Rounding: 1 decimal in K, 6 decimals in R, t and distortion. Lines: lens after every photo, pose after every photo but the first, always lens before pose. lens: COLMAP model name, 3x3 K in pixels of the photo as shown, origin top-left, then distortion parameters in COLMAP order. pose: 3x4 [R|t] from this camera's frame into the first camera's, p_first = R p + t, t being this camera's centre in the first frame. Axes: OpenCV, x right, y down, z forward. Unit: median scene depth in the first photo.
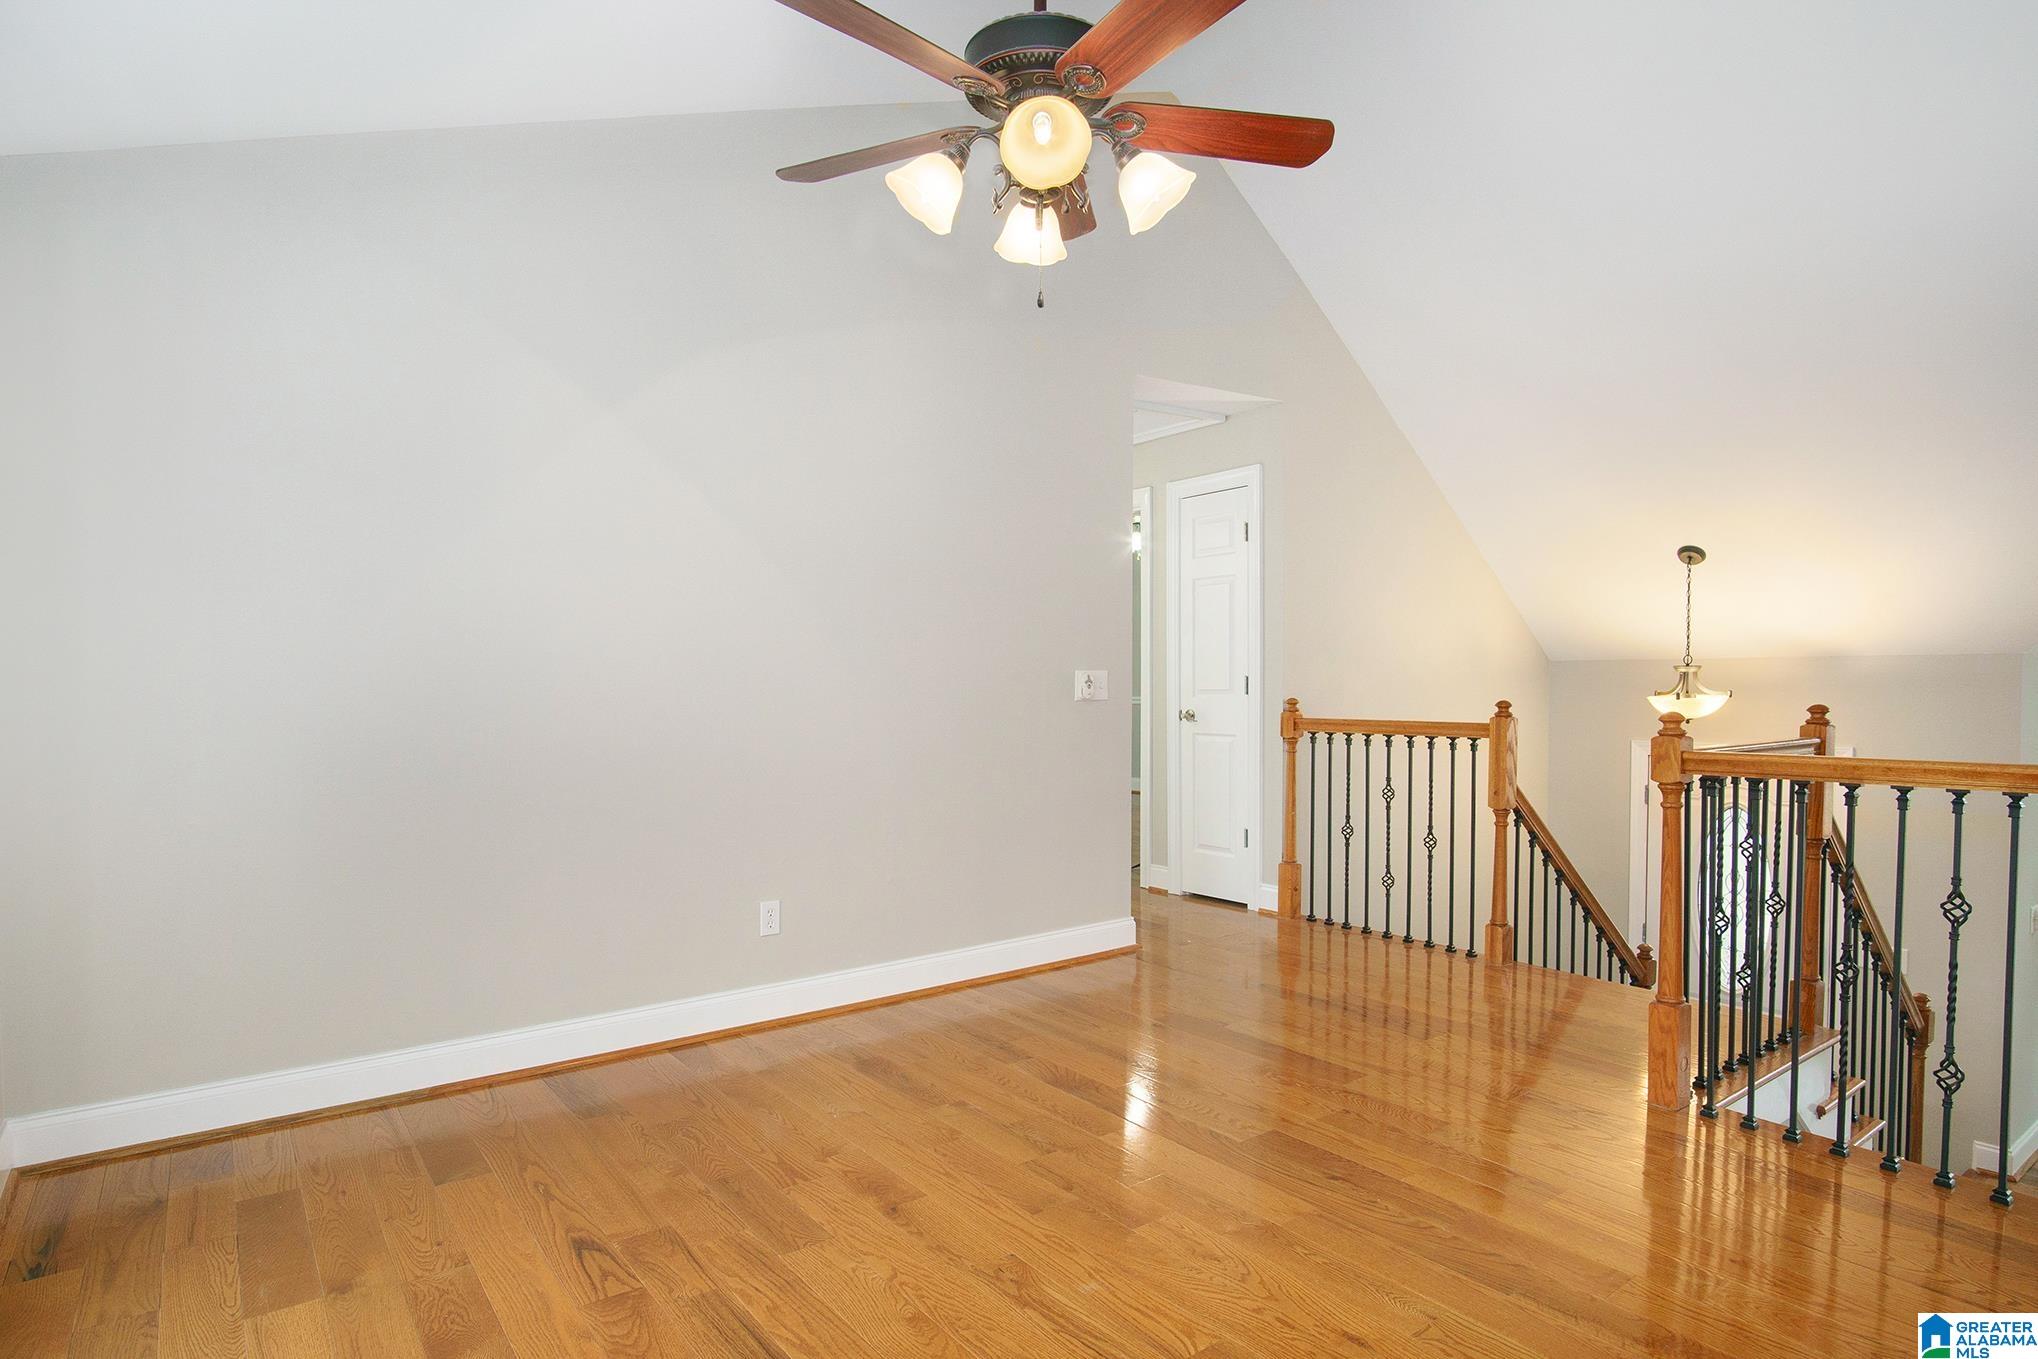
lens RADIAL K [[1114.6, 0, 1019.4], [0, 1114.6, 656.2], [0, 0, 1]] dist [-0.001243, -0.000817]
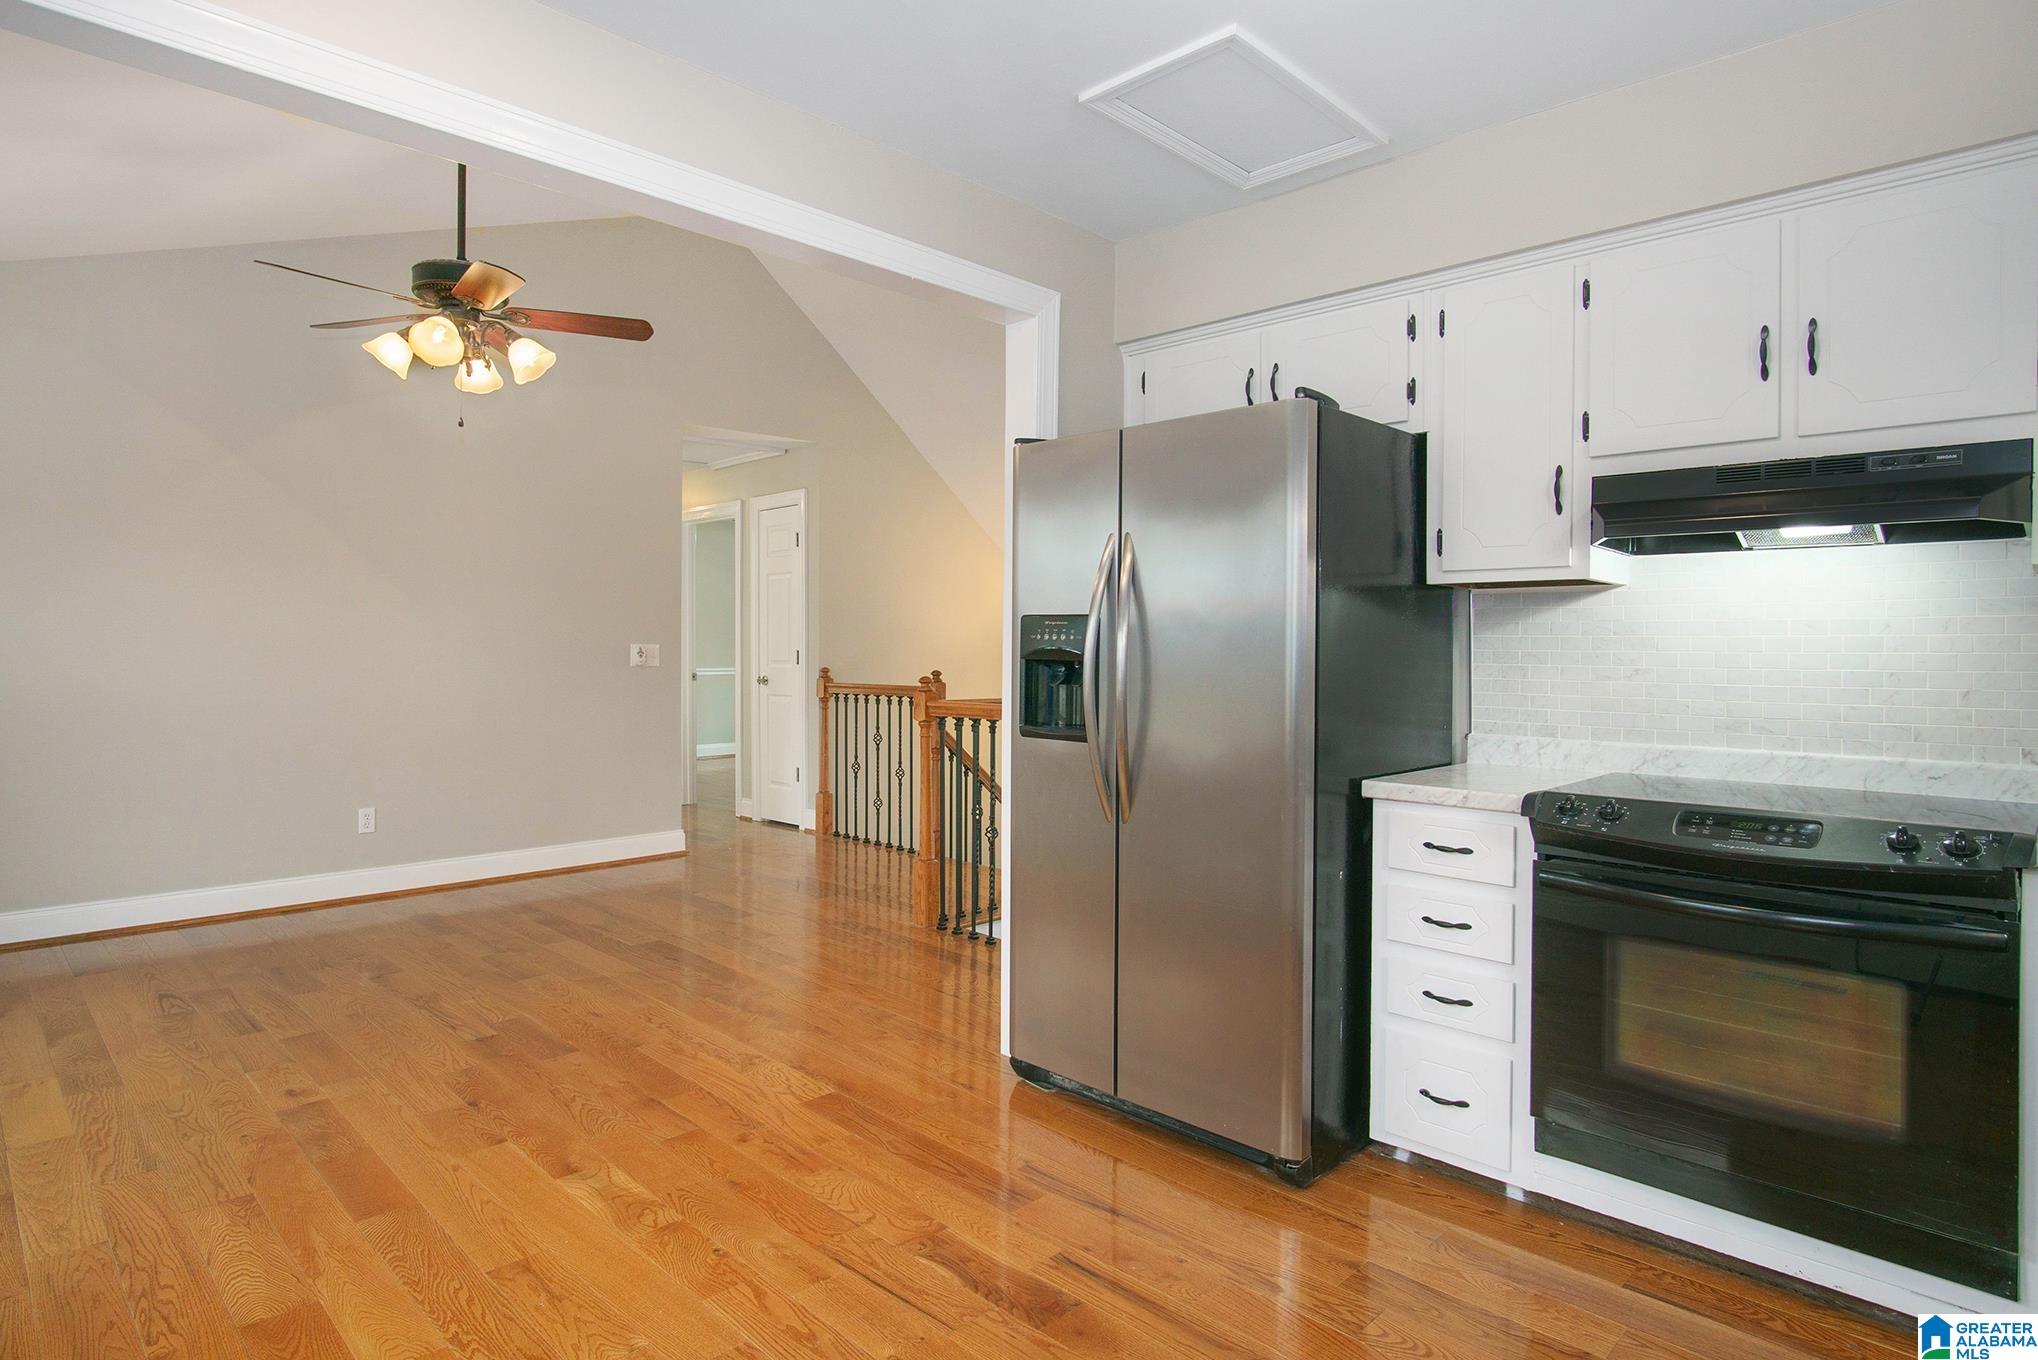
lens RADIAL K [[1161.0, 0, 1018.7], [0, 1161.0, 655.7], [0, 0, 1]] dist [-0.006329, -0.000281]
pose [[0.992172, 0.017668, 0.123622, 0.304220], [-0.020859, 0.999481, 0.024564, -0.015264], [-0.123124, -0.026950, 0.992025, -0.393293]]
